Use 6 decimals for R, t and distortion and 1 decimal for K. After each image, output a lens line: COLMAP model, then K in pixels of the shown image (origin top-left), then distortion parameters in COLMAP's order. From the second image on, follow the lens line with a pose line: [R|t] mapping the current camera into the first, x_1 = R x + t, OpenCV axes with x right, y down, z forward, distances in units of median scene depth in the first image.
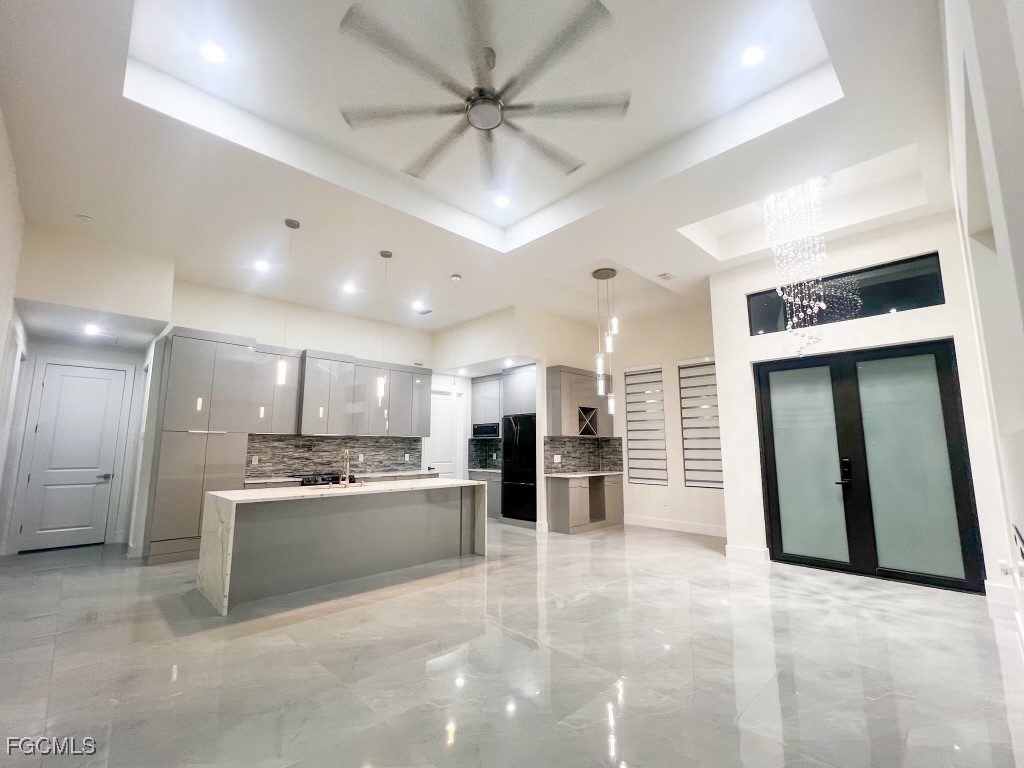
lens RADIAL K [[444.7, 0, 512.0], [0, 444.7, 384.0], [0, 0, 1]] dist [0.000931, 0.000284]
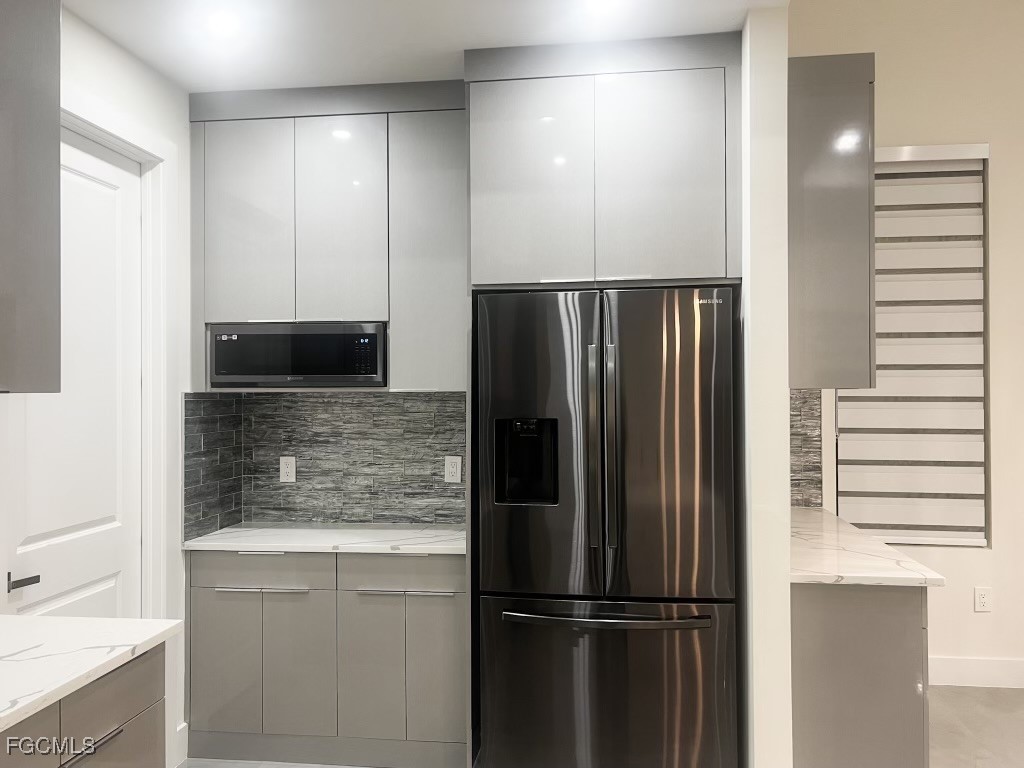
lens RADIAL K [[793.0, 0, 512.0], [0, 793.0, 384.0], [0, 0, 1]] dist [0.000981, 0.000405]
pose [[0.784623, 0.002247, 0.619969, -0.290043], [-0.083827, 0.991195, 0.102498, 0.099526], [-0.614280, -0.132393, 0.777902, 0.902483]]
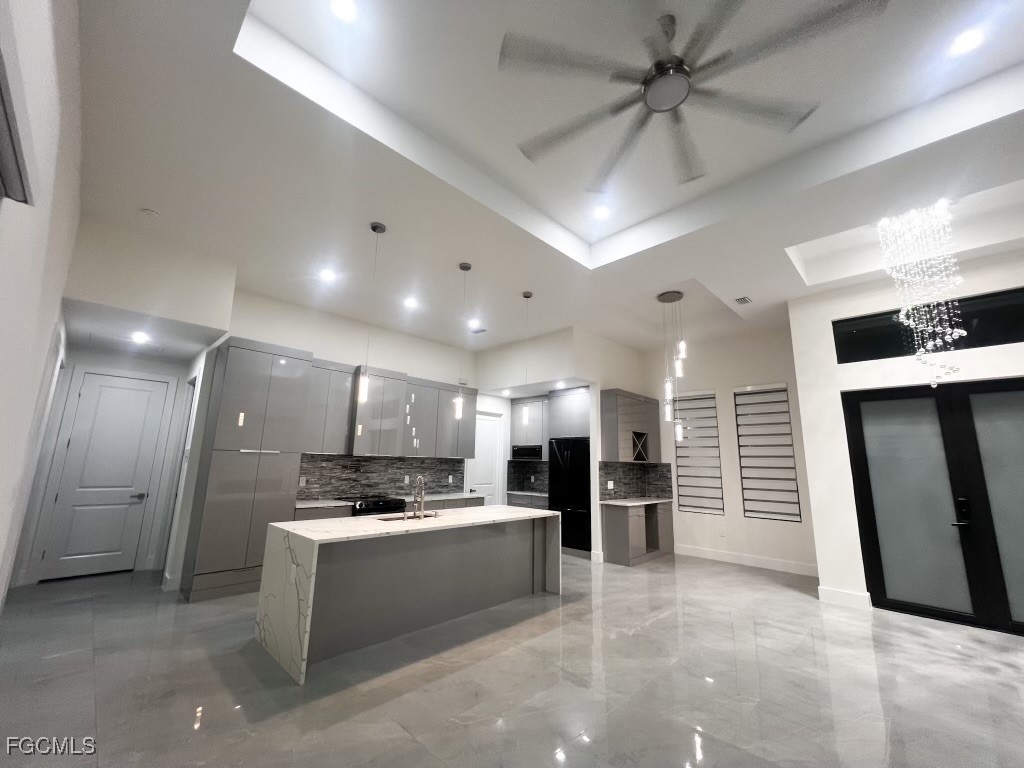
lens RADIAL K [[410.8, 0, 512.0], [0, 410.8, 384.0], [0, 0, 1]] dist [0.001240, 0.000286]
pose [[0.999424, 0.026724, 0.020918, -0.159402], [-0.025663, 0.998445, -0.049482, -0.002038], [-0.022208, 0.048917, 0.998556, 0.115015]]
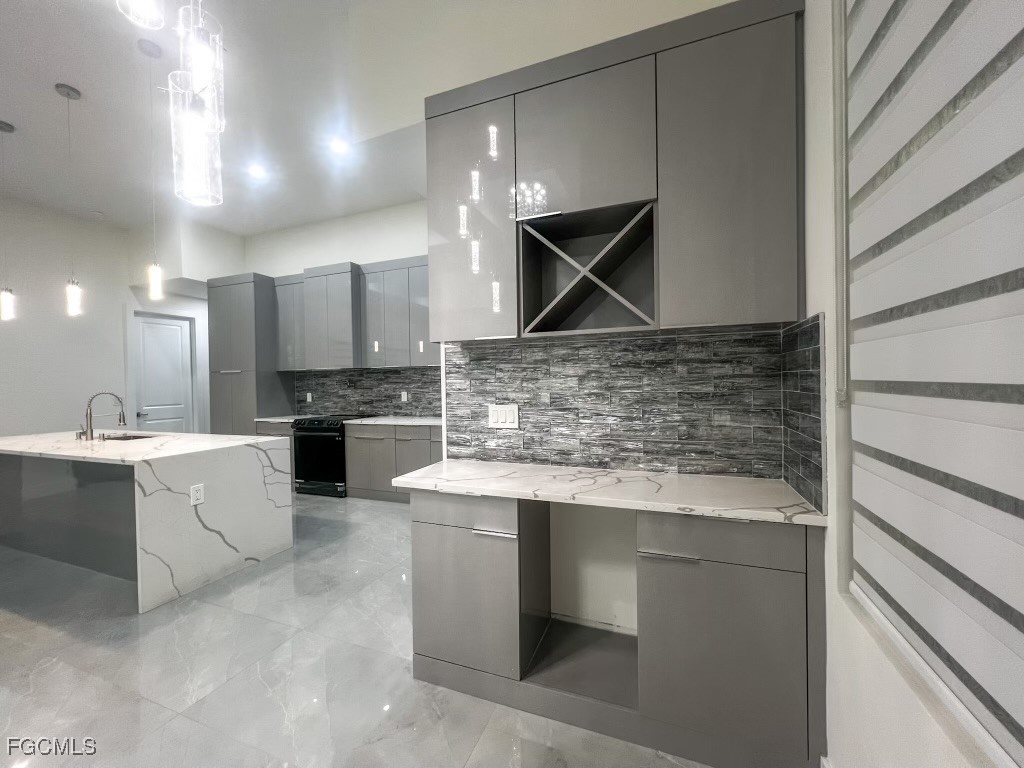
lens RADIAL K [[410.8, 0, 512.0], [0, 410.8, 384.0], [0, 0, 1]] dist [0.001240, 0.000286]
pose [[0.413217, -0.000664, -0.910632, 0.423998], [0.150511, 0.986296, 0.067578, 0.147352], [0.898108, -0.164984, 0.407654, 1.034592]]
